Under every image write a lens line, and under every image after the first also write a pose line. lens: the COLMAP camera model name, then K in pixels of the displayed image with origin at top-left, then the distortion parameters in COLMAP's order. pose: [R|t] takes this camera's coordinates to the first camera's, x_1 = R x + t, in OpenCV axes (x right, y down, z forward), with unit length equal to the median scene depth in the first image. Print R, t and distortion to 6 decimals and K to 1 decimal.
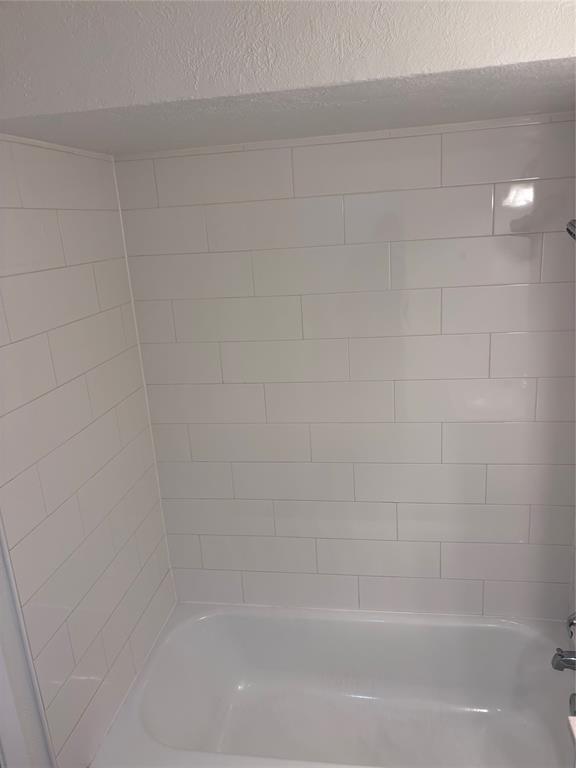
lens RADIAL K [[578.2, 0, 290.7], [0, 578.2, 386.5], [0, 0, 1]] dist [0.043236, -0.044673]
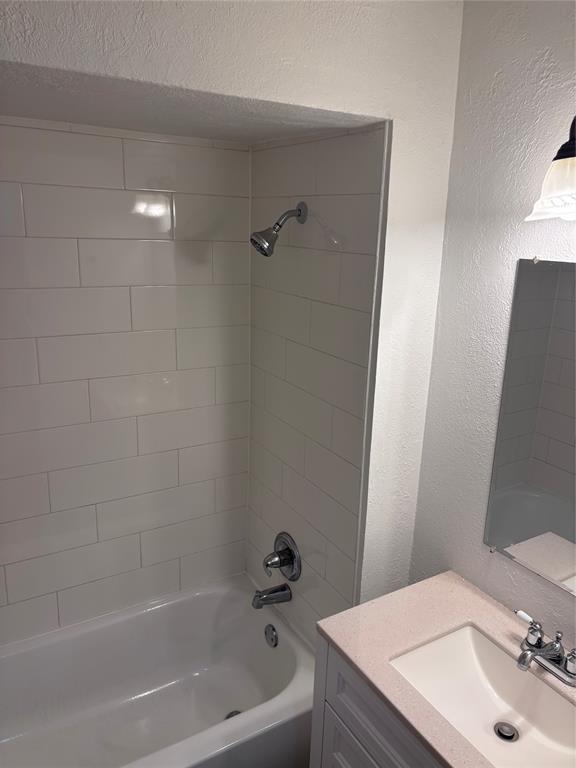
lens RADIAL K [[578.2, 0, 292.6], [0, 578.2, 384.0], [0, 0, 1]] dist [0.043236, -0.044673]
pose [[0.756145, -0.085766, 0.648759, -0.364377], [0.094437, 0.995298, 0.021509, 0.015860], [-0.647554, 0.045003, 0.760690, 0.051814]]
